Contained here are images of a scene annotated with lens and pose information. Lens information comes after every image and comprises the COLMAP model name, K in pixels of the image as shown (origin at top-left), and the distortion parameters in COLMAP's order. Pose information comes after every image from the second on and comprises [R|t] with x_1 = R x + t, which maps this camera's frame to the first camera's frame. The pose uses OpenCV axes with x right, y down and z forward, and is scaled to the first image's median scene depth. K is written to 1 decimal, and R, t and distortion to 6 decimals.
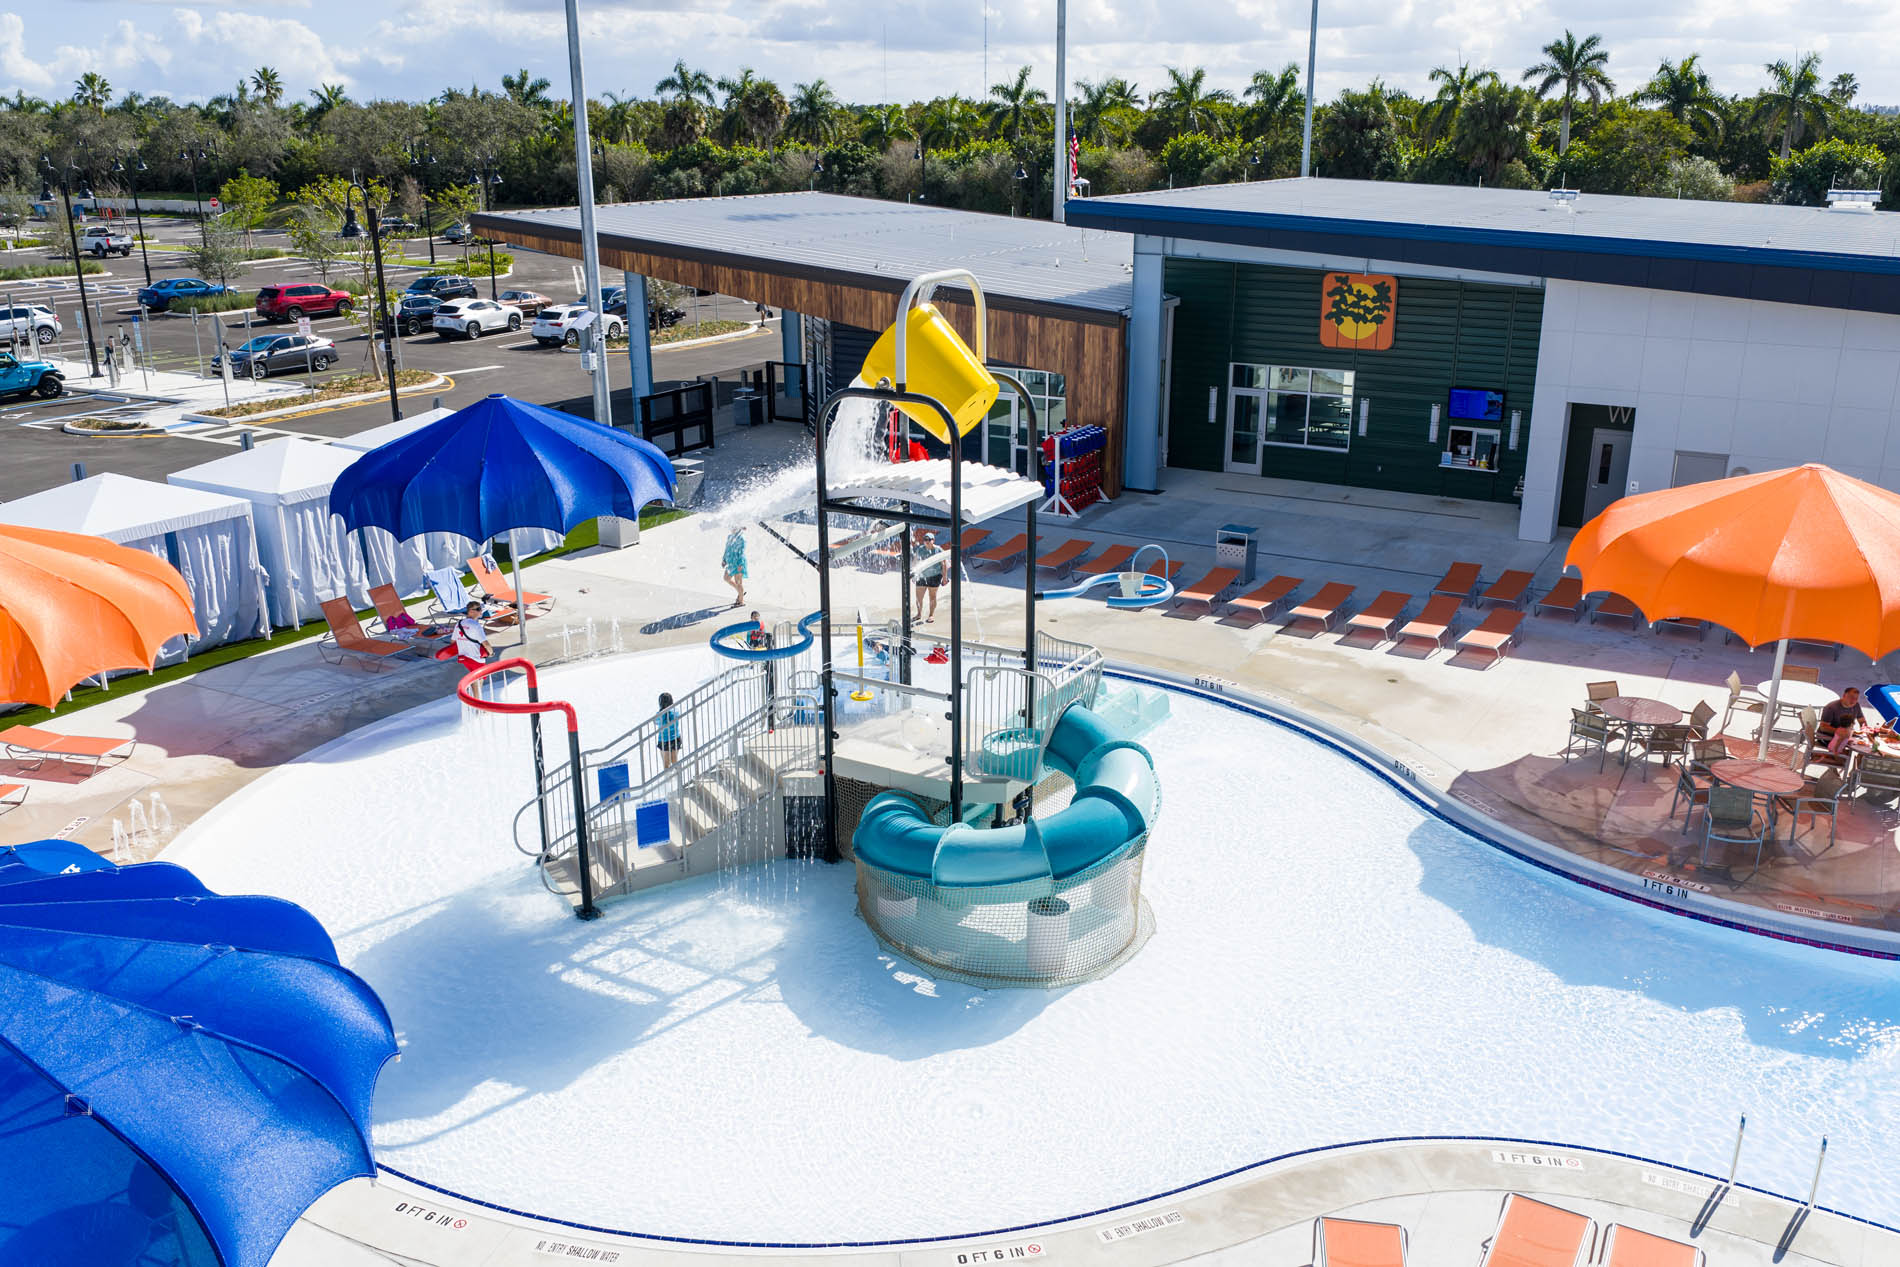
lens RADIAL K [[1577.1, 0, 950.0], [0, 1577.1, 633.5], [0, 0, 1]] dist [0.004438, -0.009572]
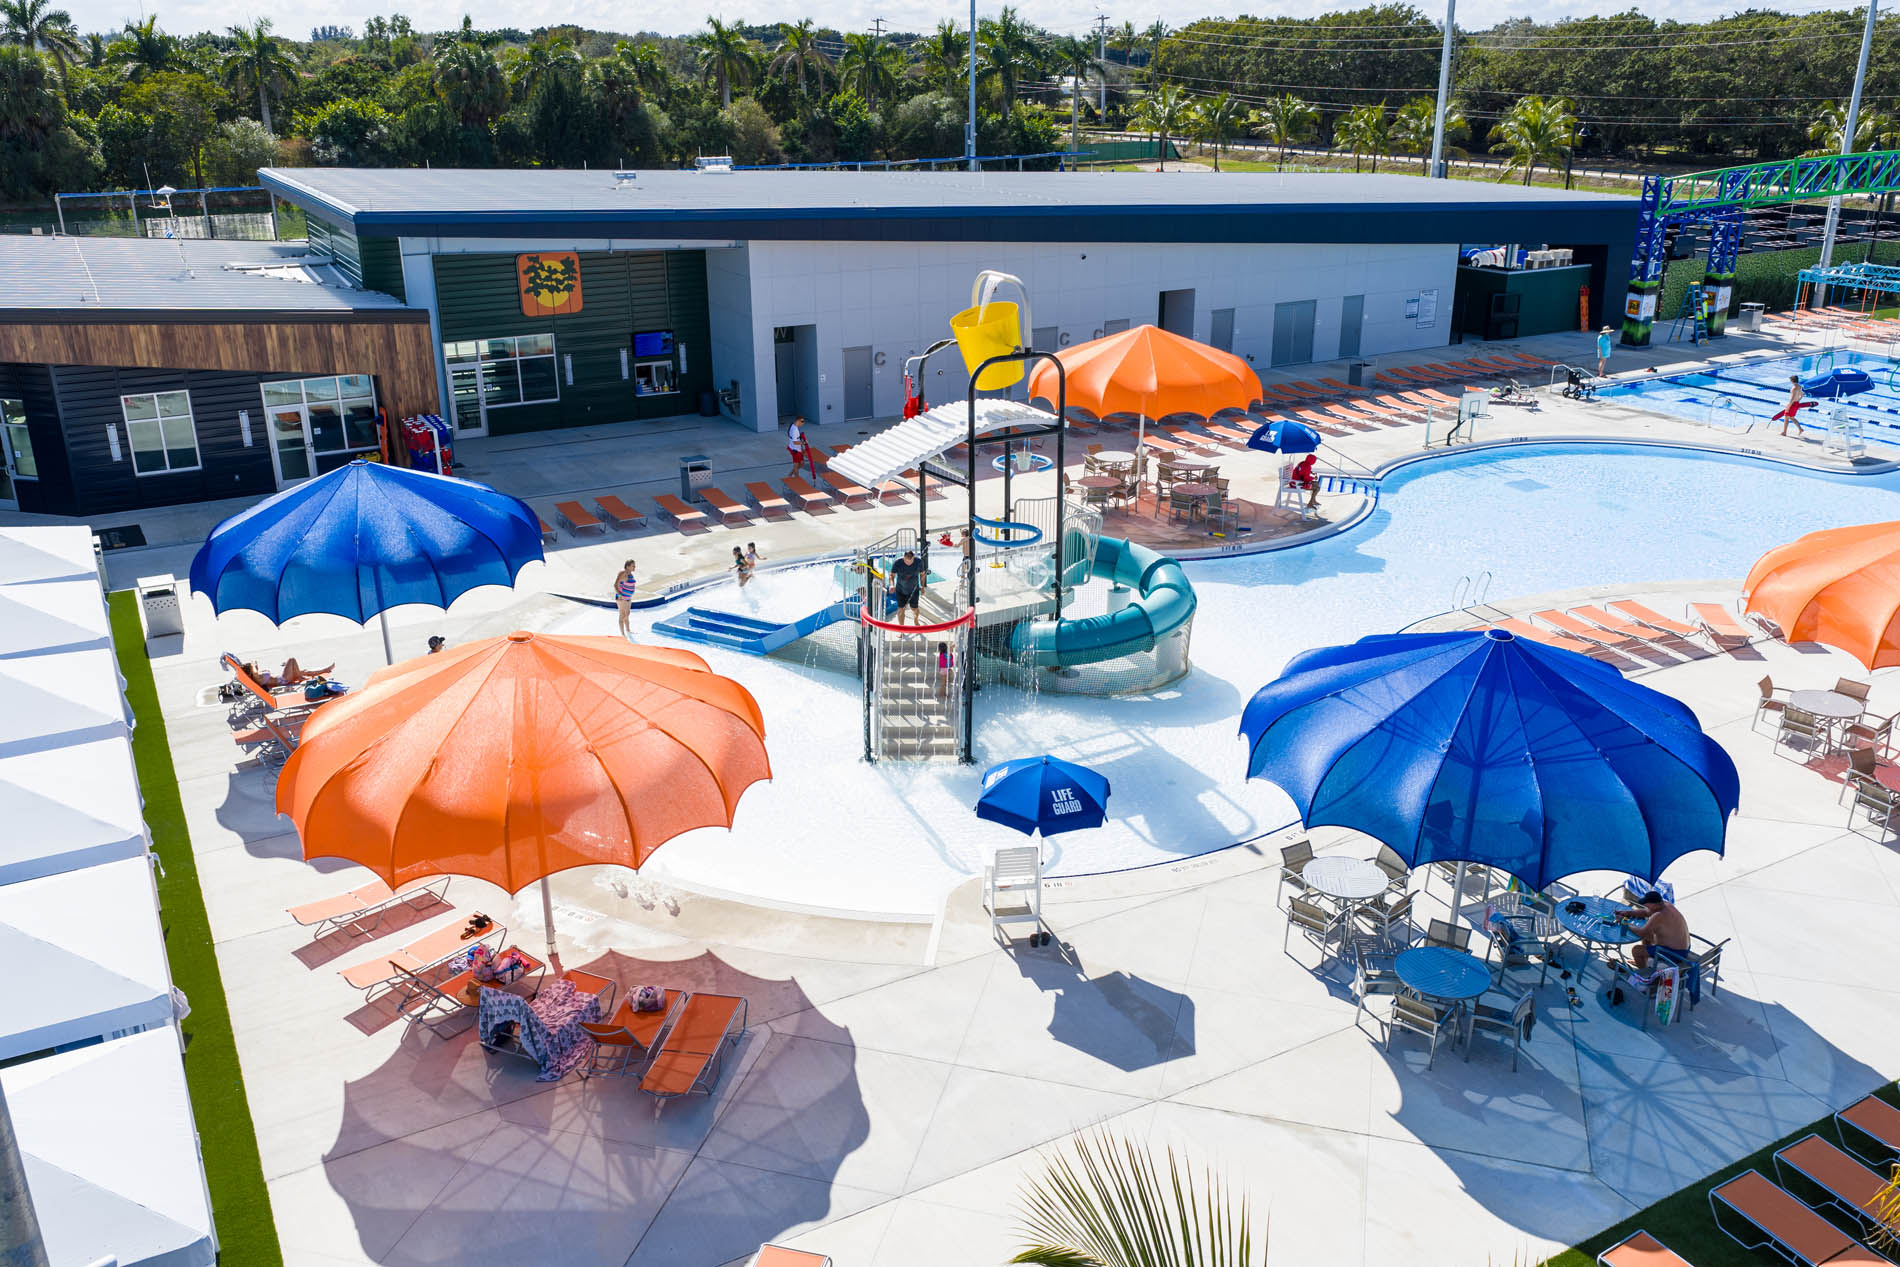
lens RADIAL K [[1577.1, 0, 950.0], [0, 1577.1, 633.5], [0, 0, 1]] dist [0.004438, -0.009572]
pose [[0.500748, -0.298624, 0.812450, -0.654446], [0.266189, 0.946247, 0.183739, -0.092100], [-0.823648, 0.124258, 0.553322, 0.114514]]
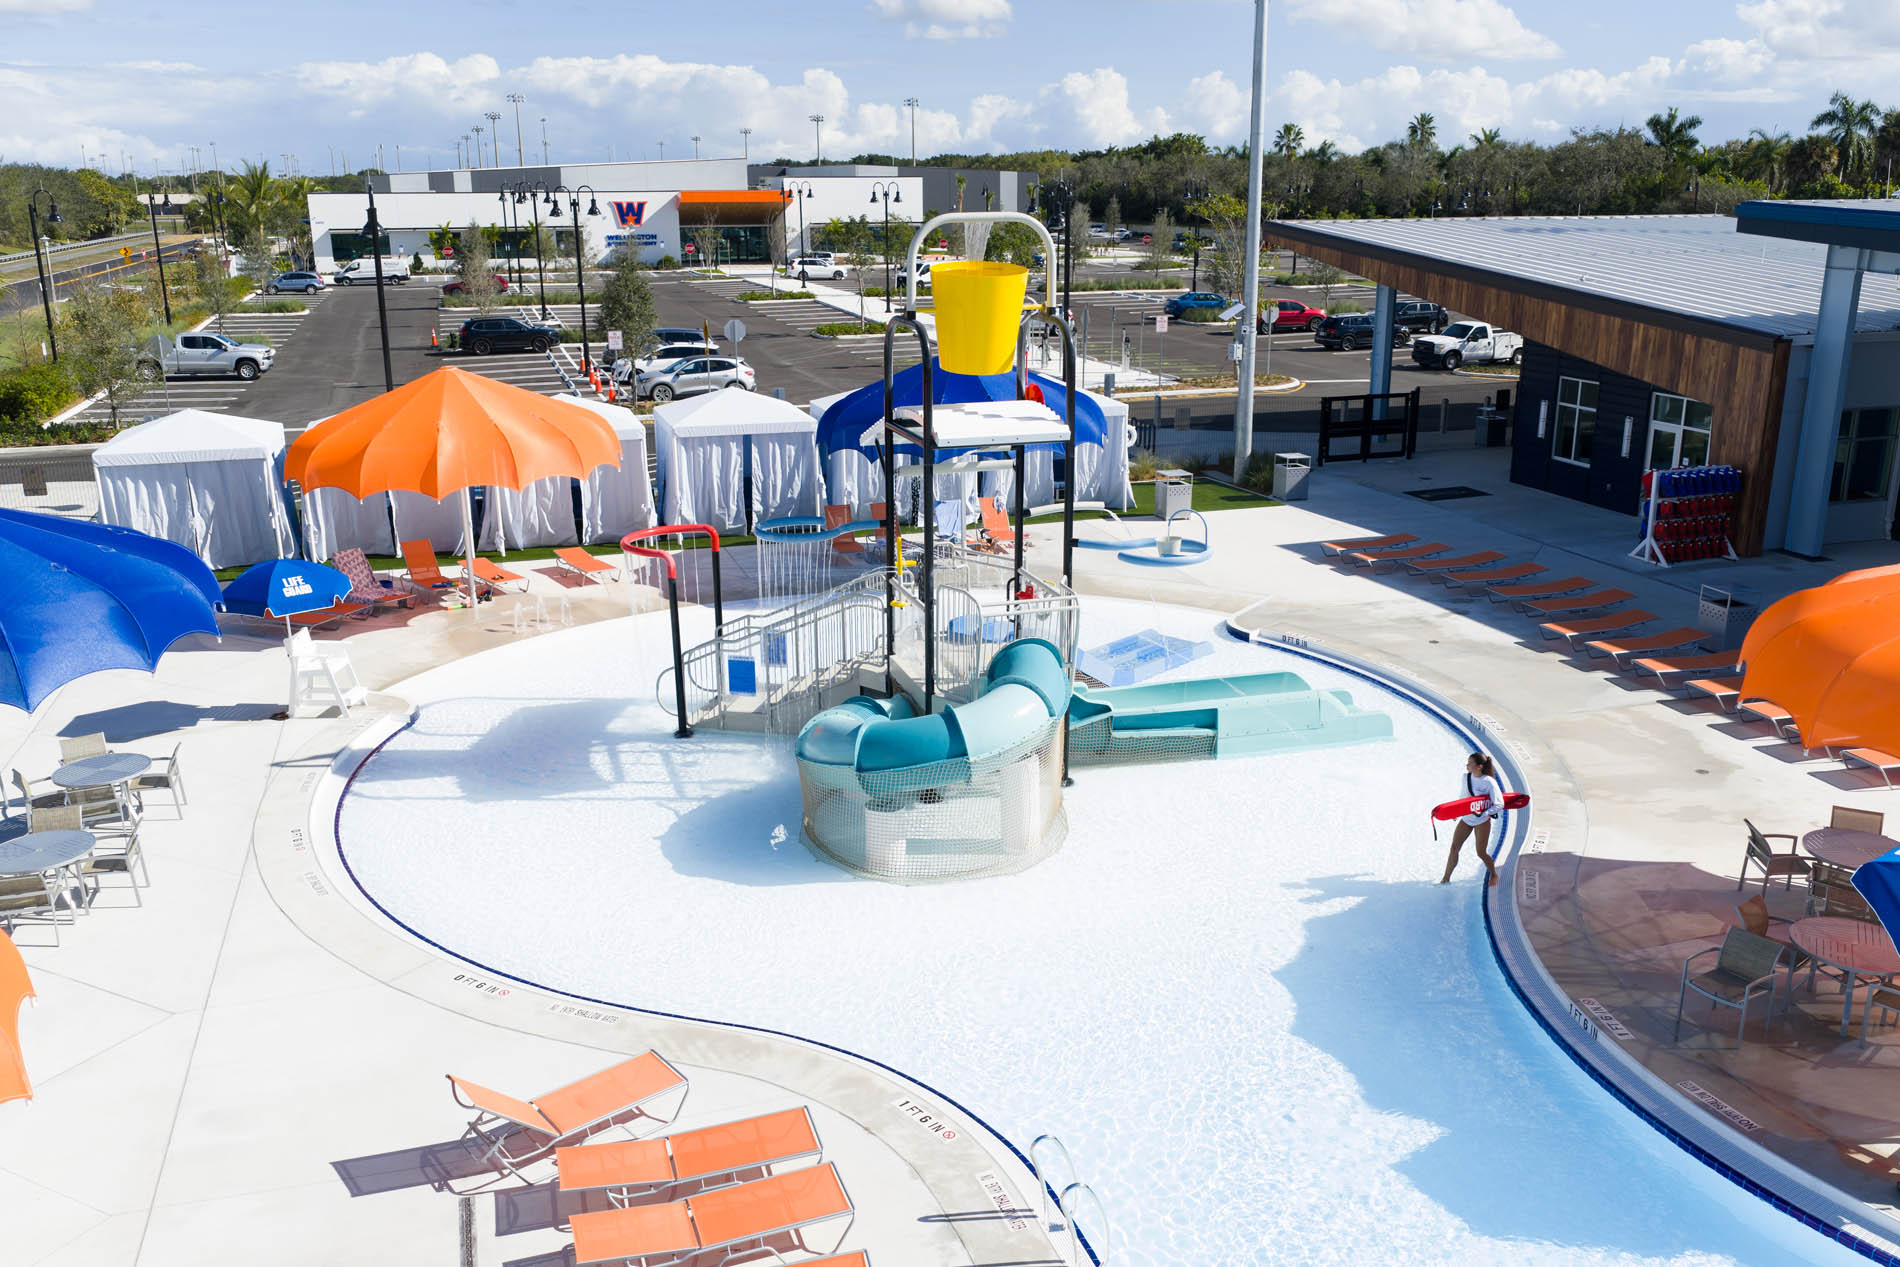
lens RADIAL K [[1577.1, 0, 950.0], [0, 1577.1, 633.5], [0, 0, 1]] dist [0.004438, -0.009572]
pose [[0.737310, 0.184531, -0.649863, 0.346201], [-0.204860, 0.977747, 0.045210, 0.002284], [0.643744, 0.099797, 0.758705, 0.100571]]
